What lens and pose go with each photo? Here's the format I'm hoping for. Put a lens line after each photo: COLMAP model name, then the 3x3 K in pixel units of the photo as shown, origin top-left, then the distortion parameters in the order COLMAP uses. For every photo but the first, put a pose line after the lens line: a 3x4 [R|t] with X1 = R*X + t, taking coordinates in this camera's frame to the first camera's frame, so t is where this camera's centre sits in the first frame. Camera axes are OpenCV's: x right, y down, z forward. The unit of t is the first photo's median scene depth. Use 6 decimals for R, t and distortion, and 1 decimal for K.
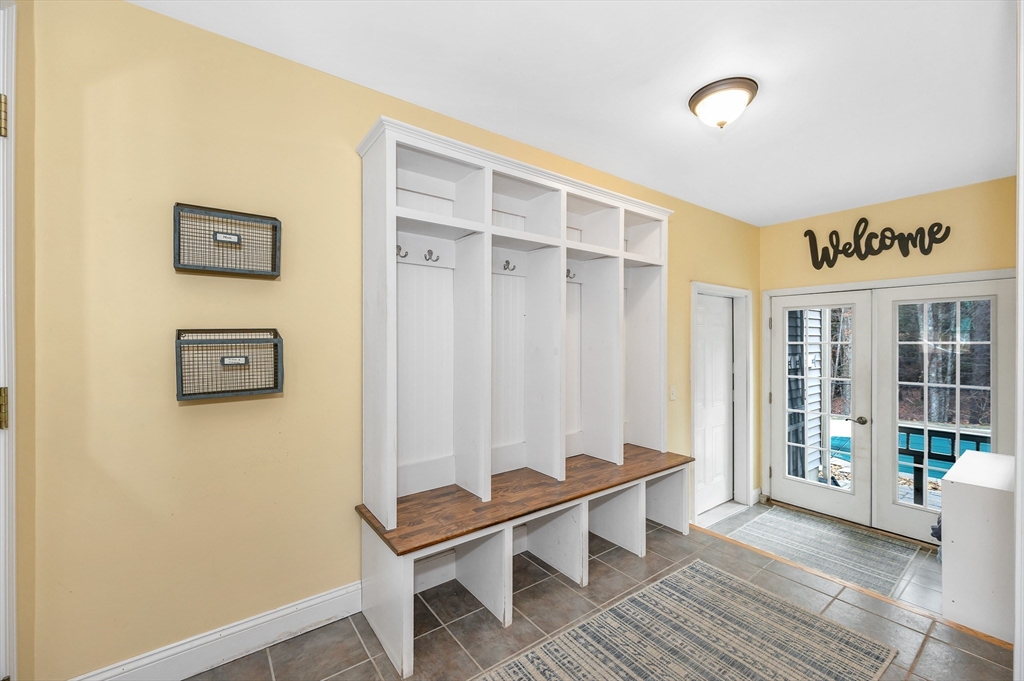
lens RADIAL K [[404.0, 0, 512.2], [0, 404.0, 340.2], [0, 0, 1]] dist [-0.002336, -0.001142]
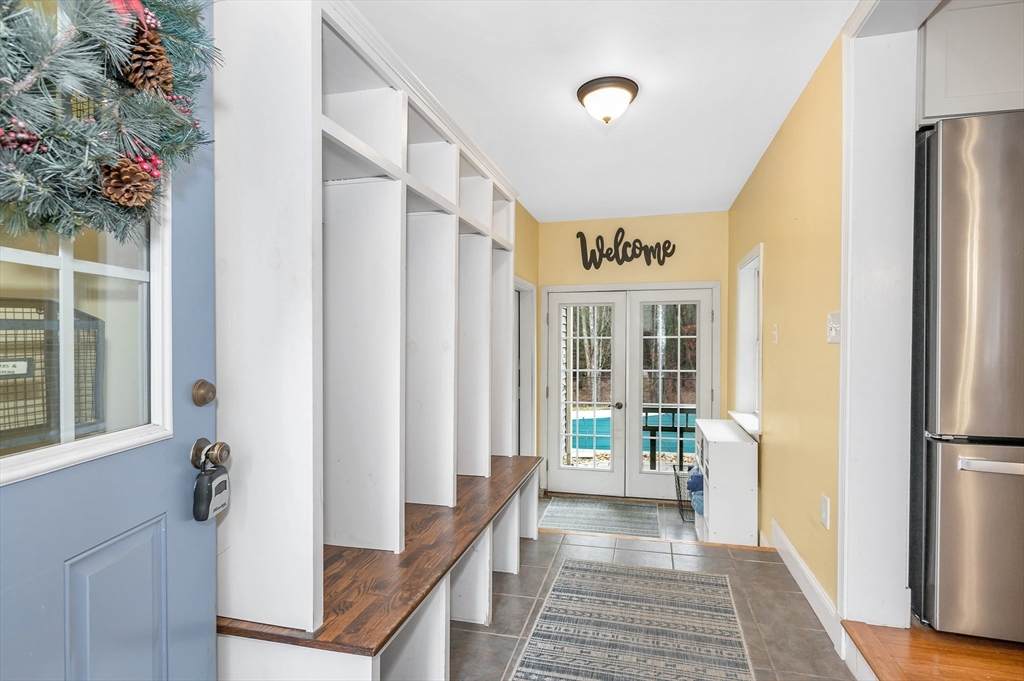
lens RADIAL K [[498.2, 0, 517.6], [0, 498.2, 341.0], [0, 0, 1]] dist [-0.001904, 0.000272]
pose [[0.771803, -0.005582, 0.635838, -0.269303], [0.002827, 0.999982, 0.005347, 0.008885], [-0.635856, -0.002329, 0.771804, 0.101265]]
